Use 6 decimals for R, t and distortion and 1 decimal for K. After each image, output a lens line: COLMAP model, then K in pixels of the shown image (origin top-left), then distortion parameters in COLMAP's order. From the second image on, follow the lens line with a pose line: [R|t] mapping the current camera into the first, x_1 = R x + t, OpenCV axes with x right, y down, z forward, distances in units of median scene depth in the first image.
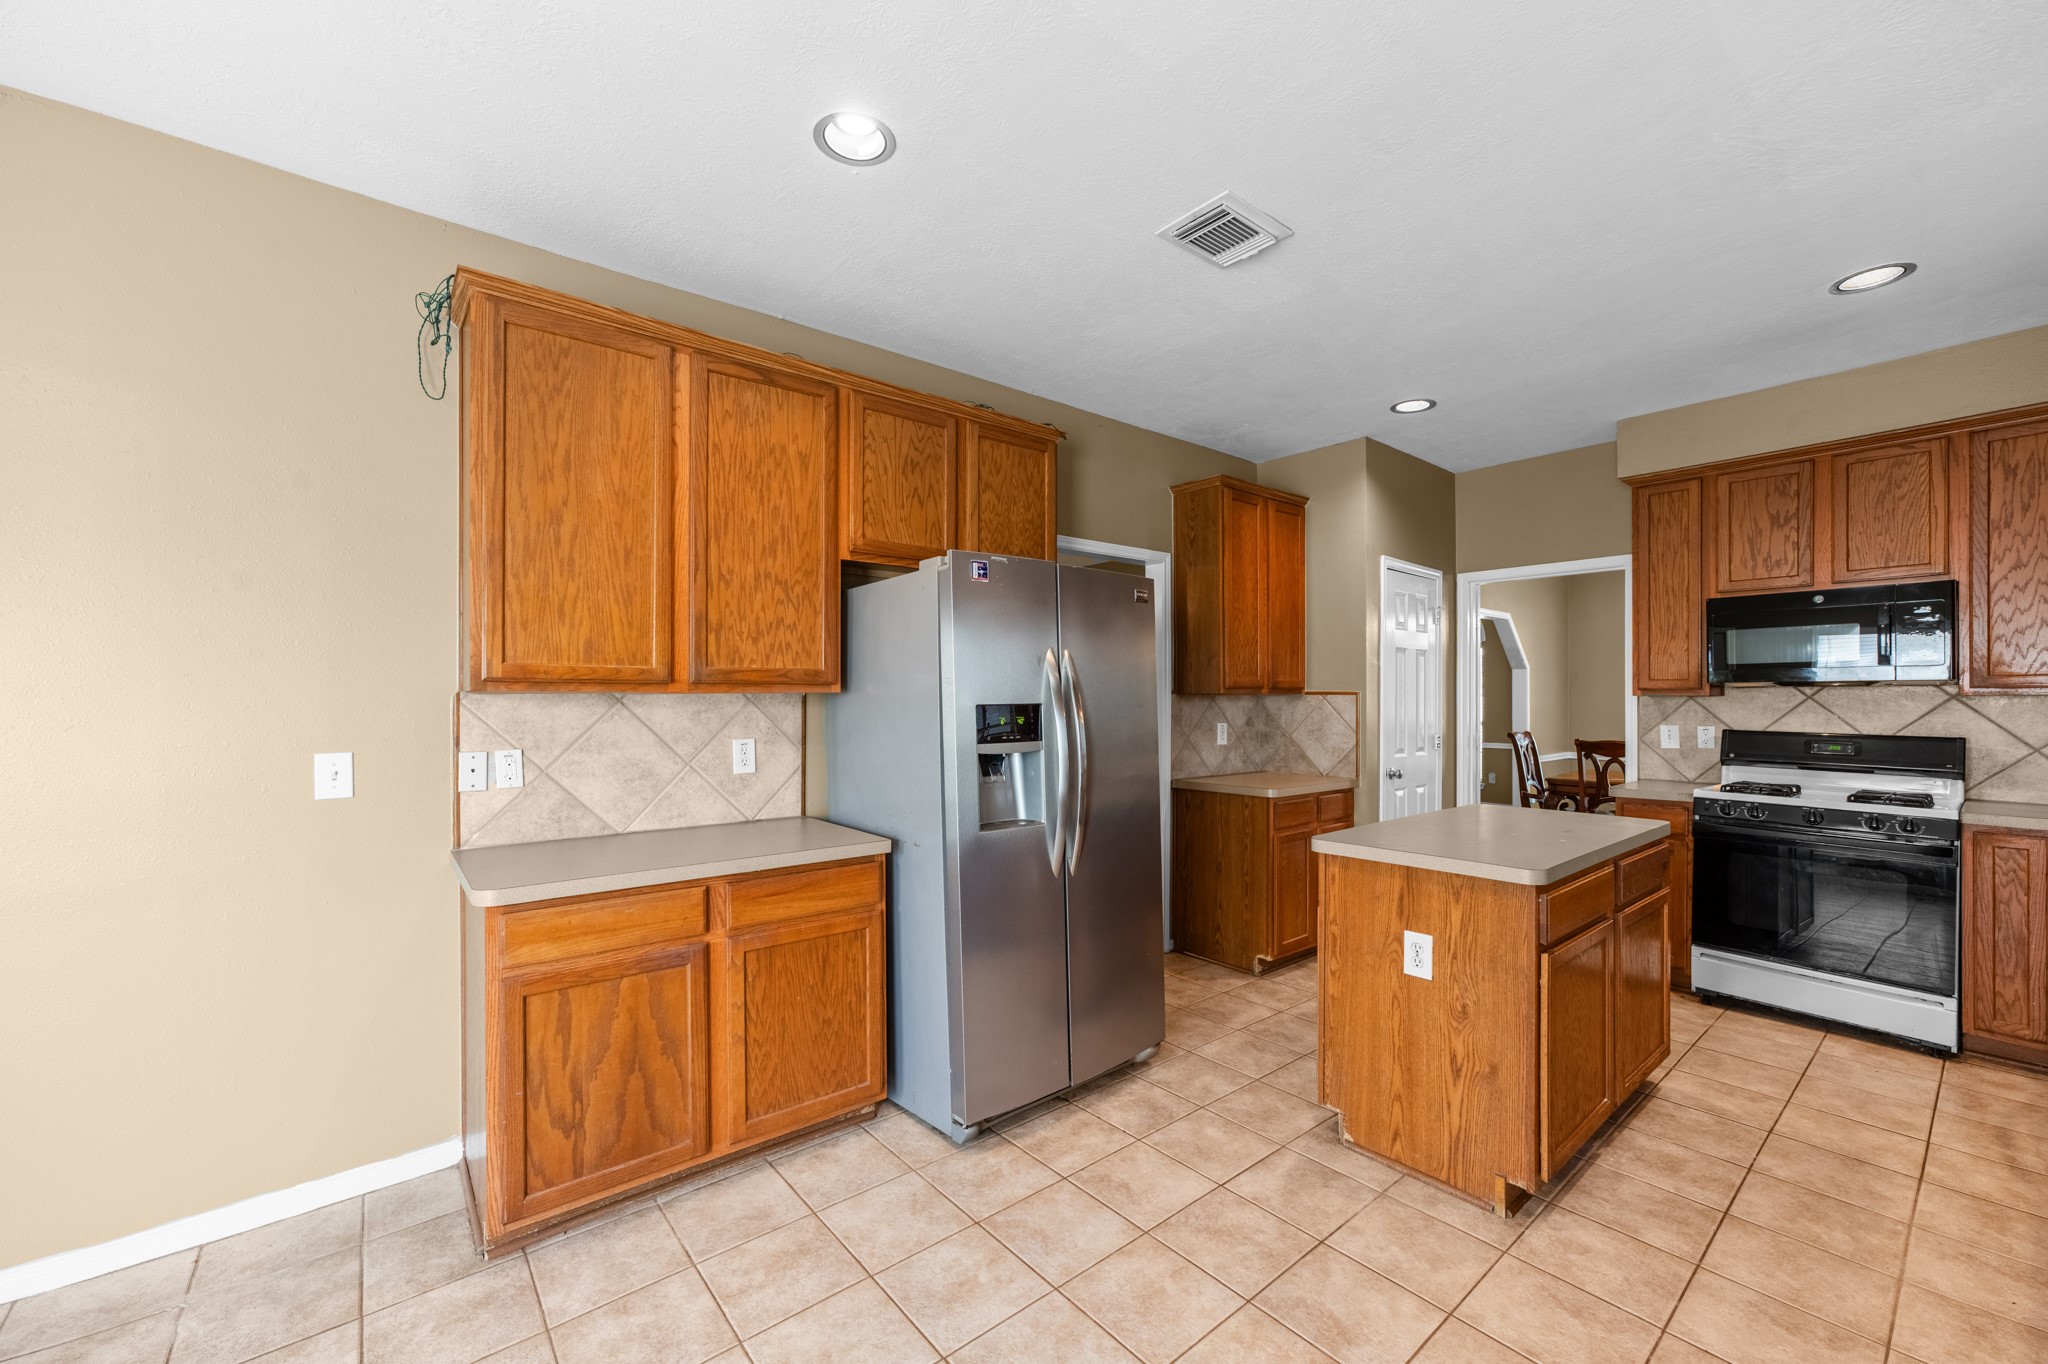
lens RADIAL K [[820.9, 0, 1023.7], [0, 820.9, 697.6], [0, 0, 1]] dist [-0.038564, 0.024002]
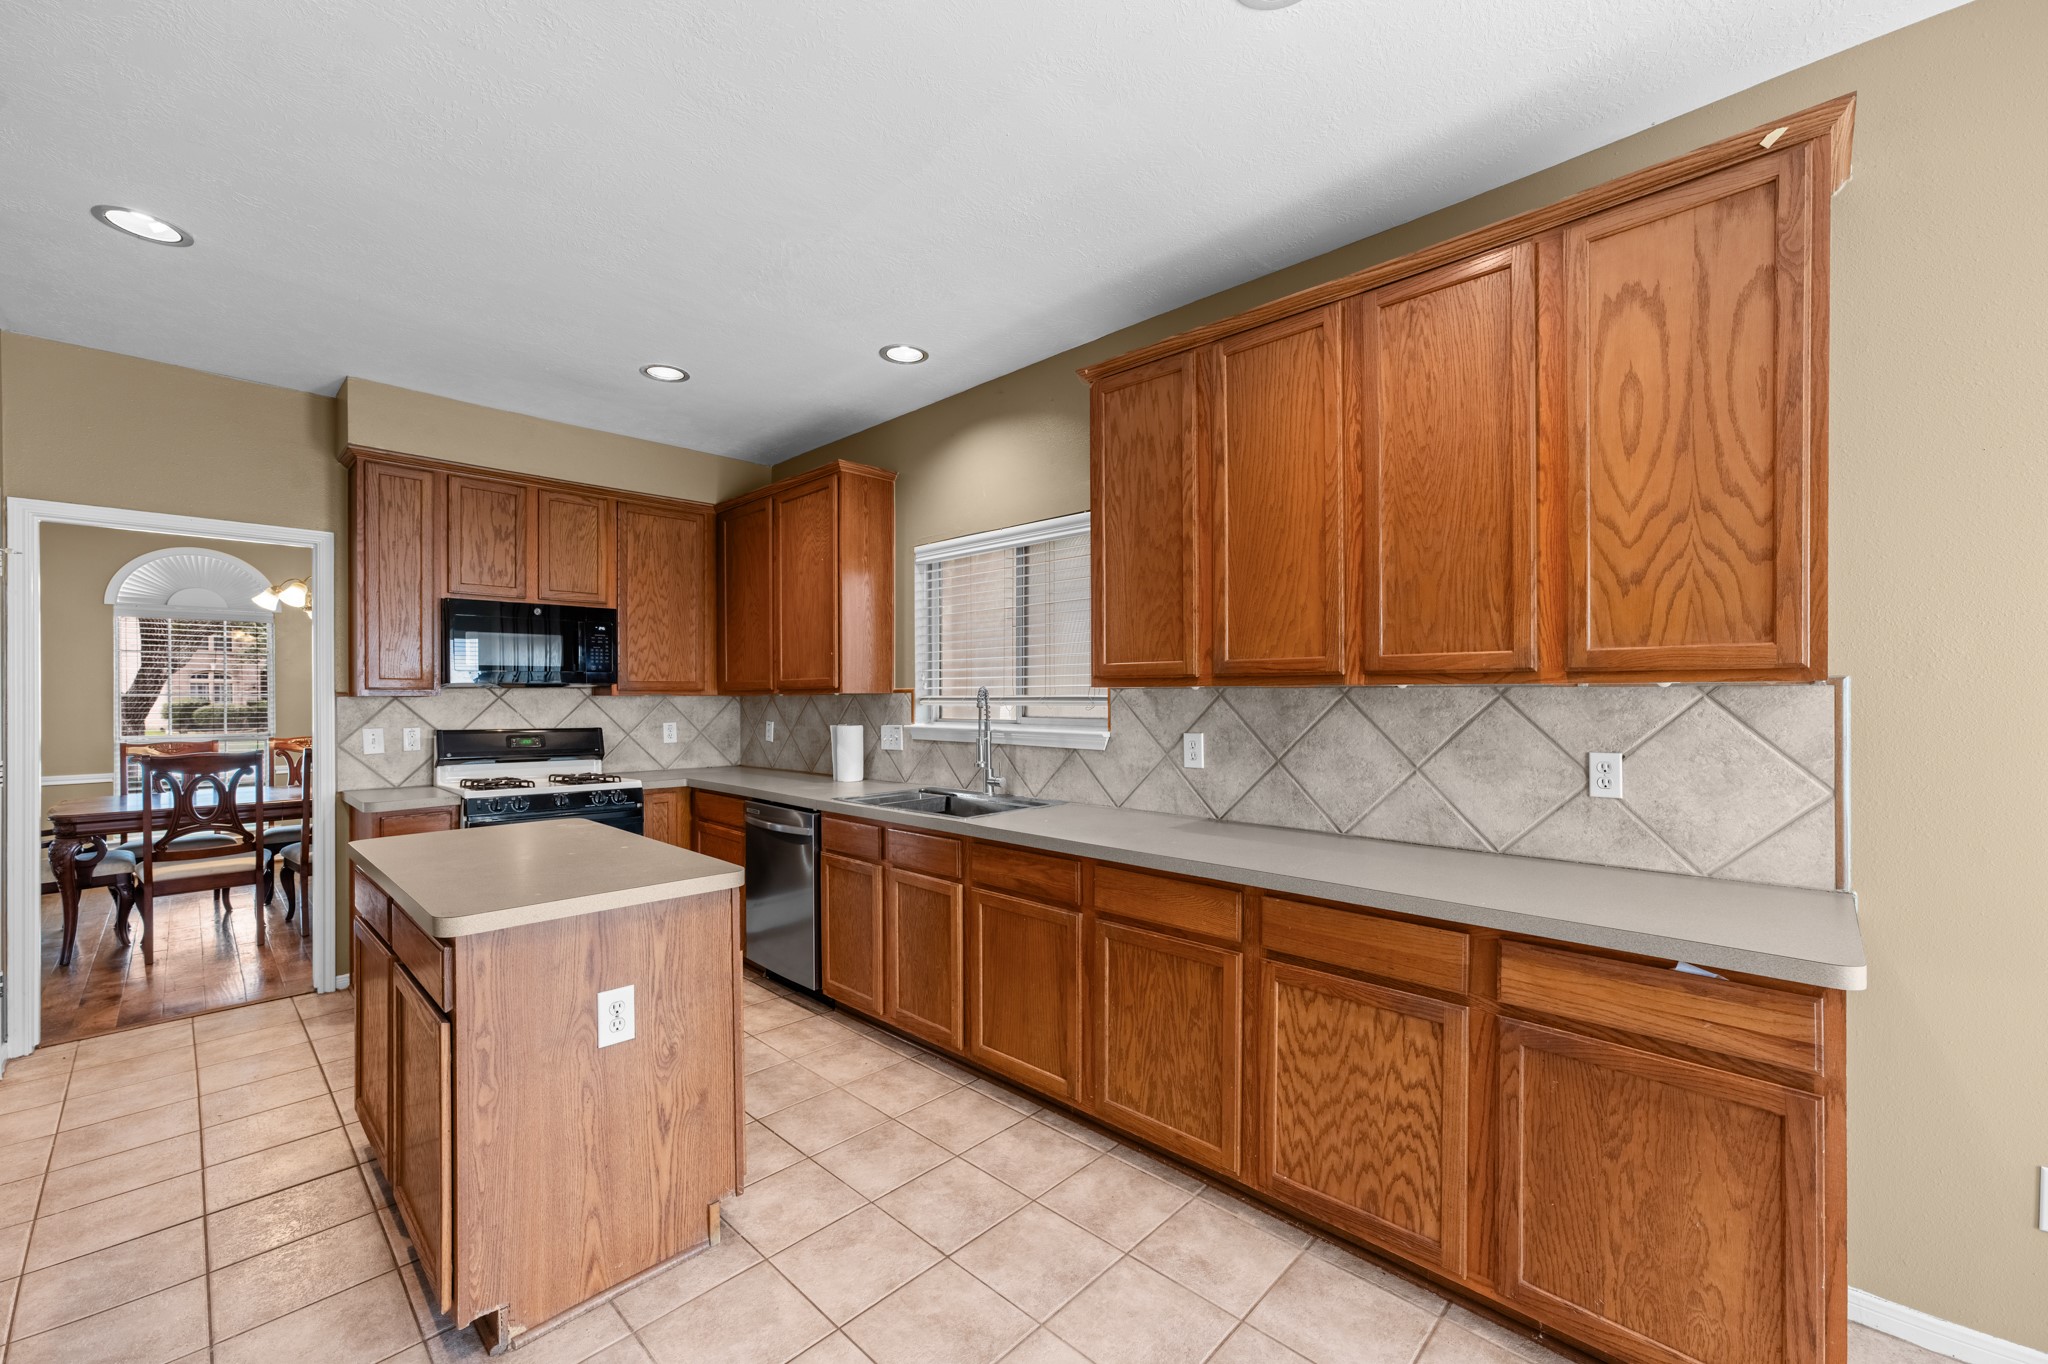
lens RADIAL K [[820.9, 0, 1023.7], [0, 820.9, 697.6], [0, 0, 1]] dist [-0.038564, 0.024002]
pose [[-0.119472, -0.001220, 0.992837, -0.323618], [0.003818, 0.999991, 0.001689, 0.000781], [-0.992830, 0.003992, -0.119466, 0.620570]]
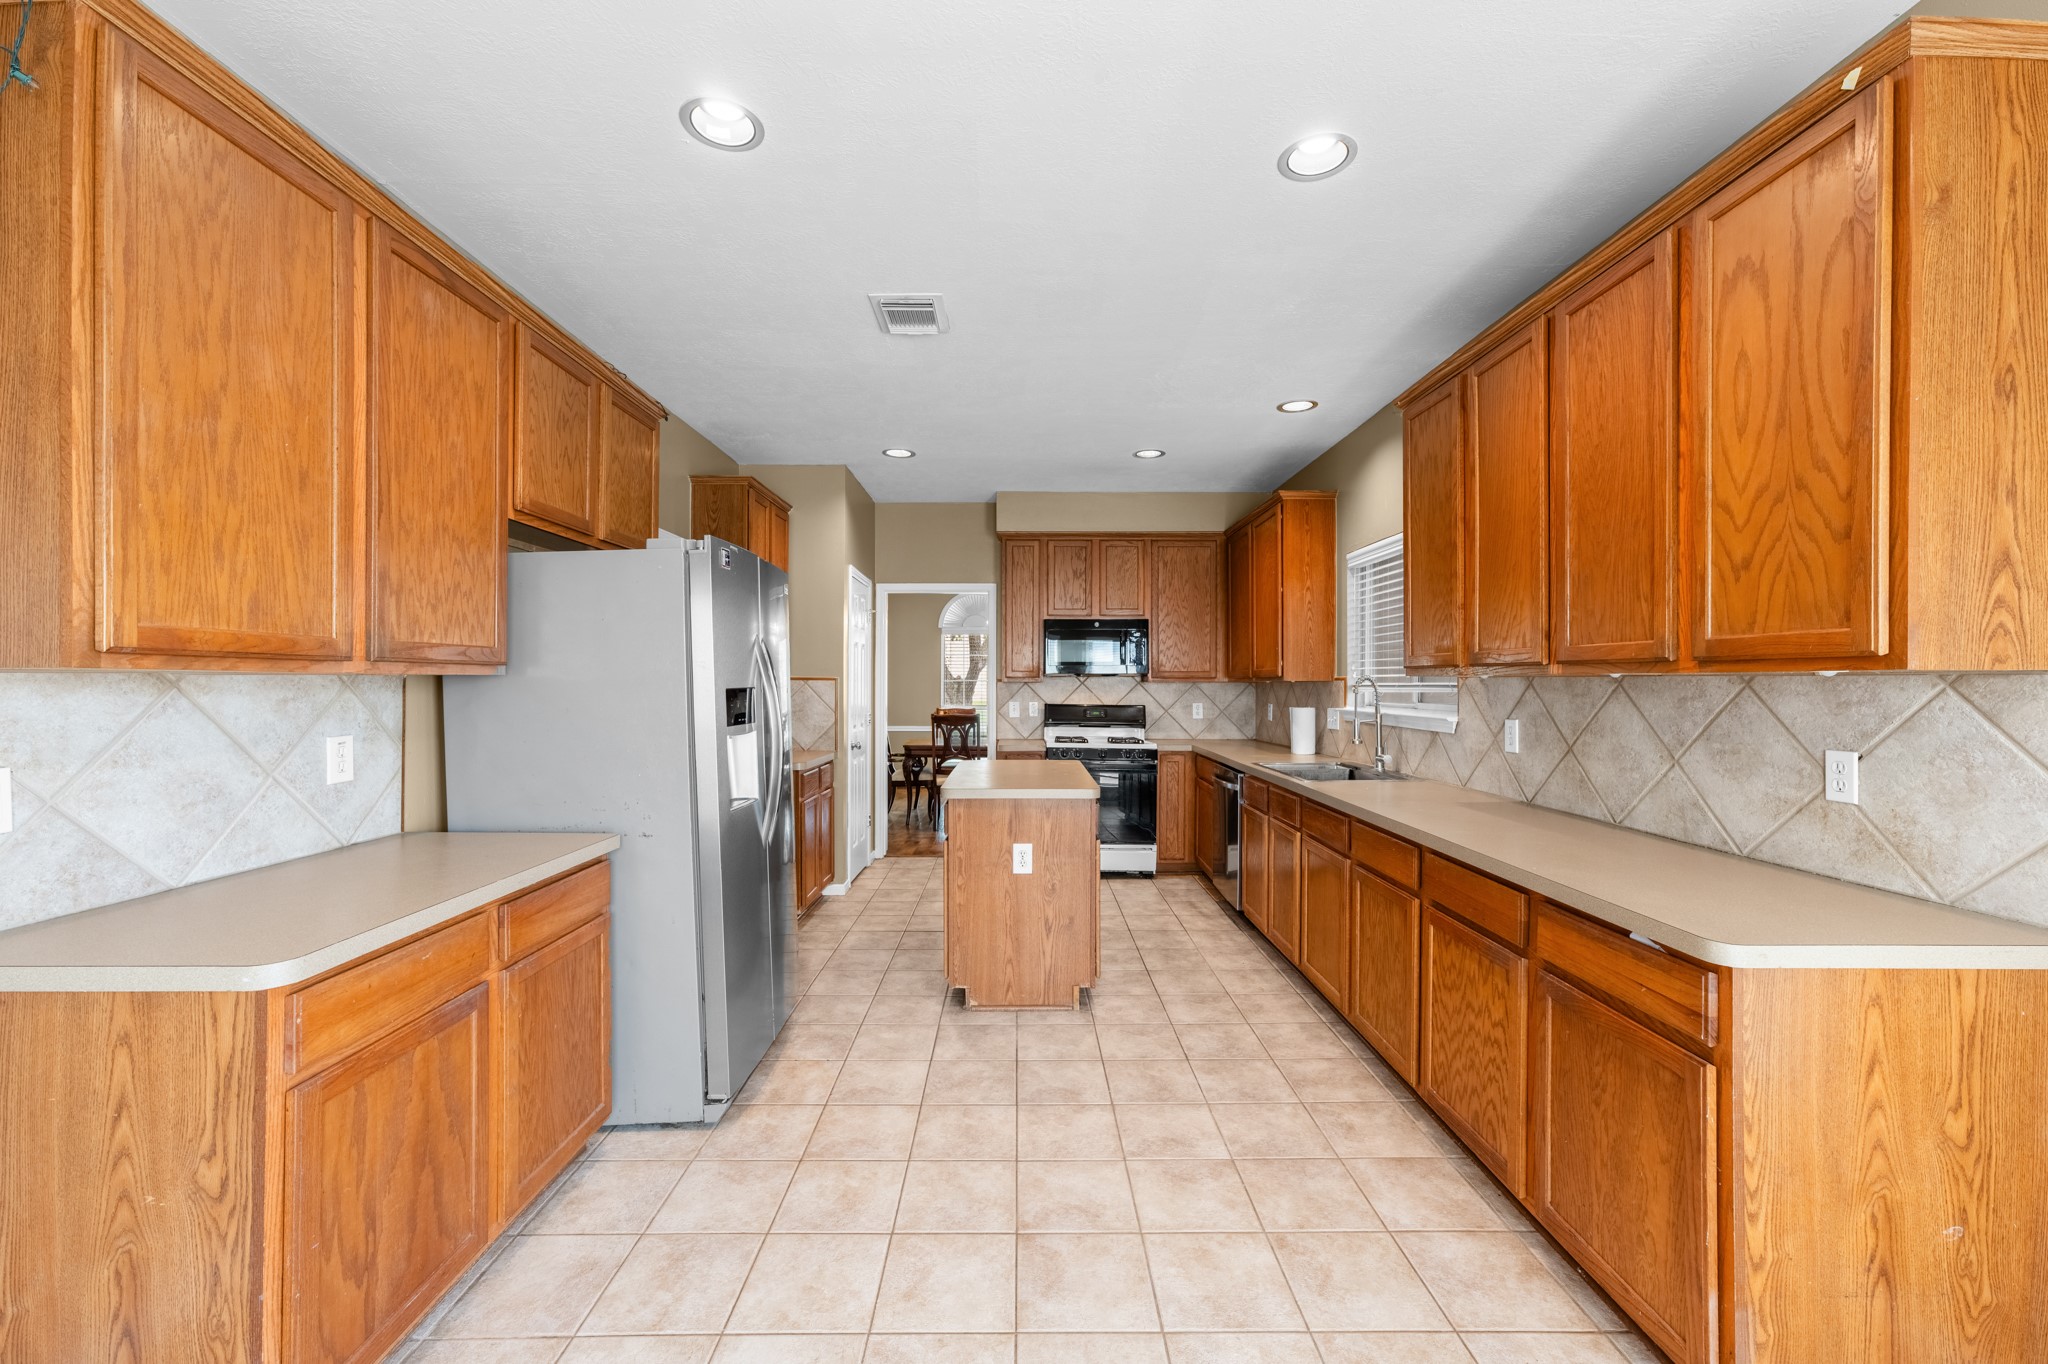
lens RADIAL K [[819.7, 0, 1022.8], [0, 819.7, 684.5], [0, 0, 1]] dist [-0.036839, 0.022965]
pose [[0.630944, 0.000465, 0.775828, -0.588748], [-0.001721, 0.999998, 0.000800, 0.001978], [-0.775826, -0.001840, 0.630944, 0.063485]]
